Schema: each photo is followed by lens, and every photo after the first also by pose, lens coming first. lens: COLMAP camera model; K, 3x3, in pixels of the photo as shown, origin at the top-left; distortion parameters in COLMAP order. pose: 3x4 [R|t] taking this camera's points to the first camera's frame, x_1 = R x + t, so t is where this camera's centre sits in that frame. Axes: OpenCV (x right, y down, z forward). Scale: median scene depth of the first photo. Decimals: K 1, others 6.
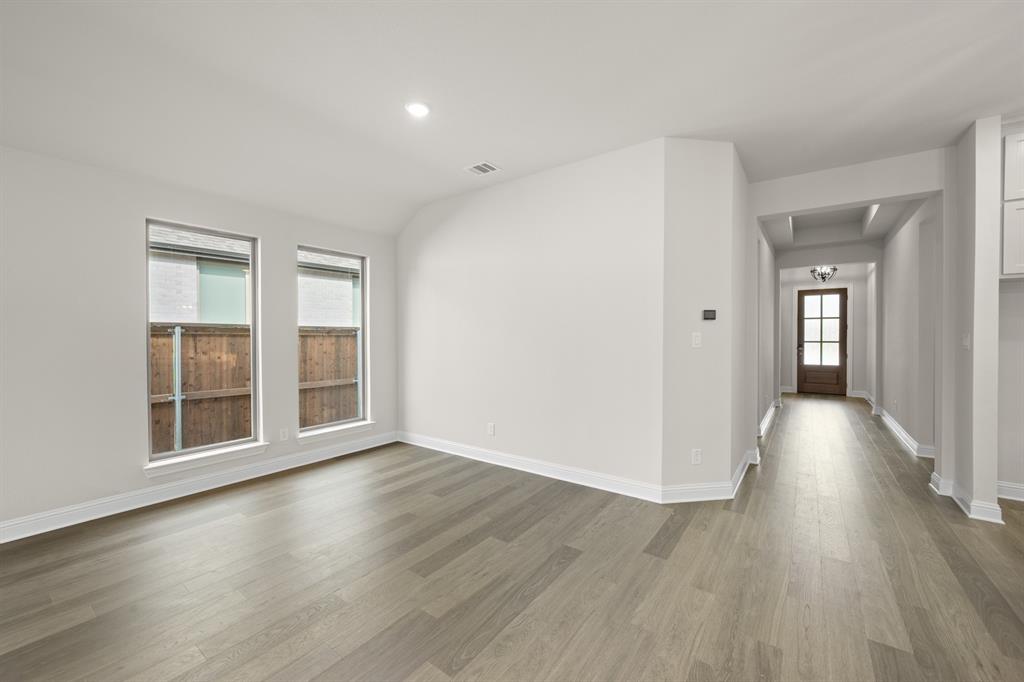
lens RADIAL K [[403.2, 0, 514.7], [0, 403.2, 337.5], [0, 0, 1]] dist [0.001037, 0.000247]
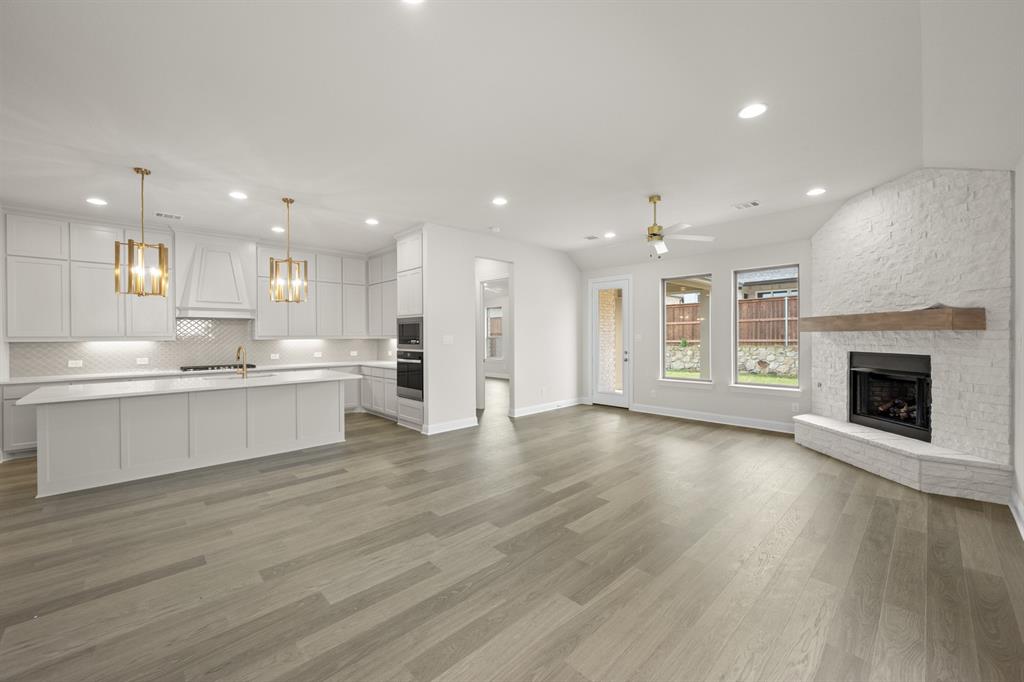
lens RADIAL K [[403.2, 0, 513.7], [0, 403.2, 337.8], [0, 0, 1]] dist [0.001037, 0.000247]
pose [[-0.984693, 0.006620, 0.174174, -0.228547], [0.008396, 0.999920, 0.009465, -0.003603], [-0.174097, 0.010782, -0.984669, 0.721941]]
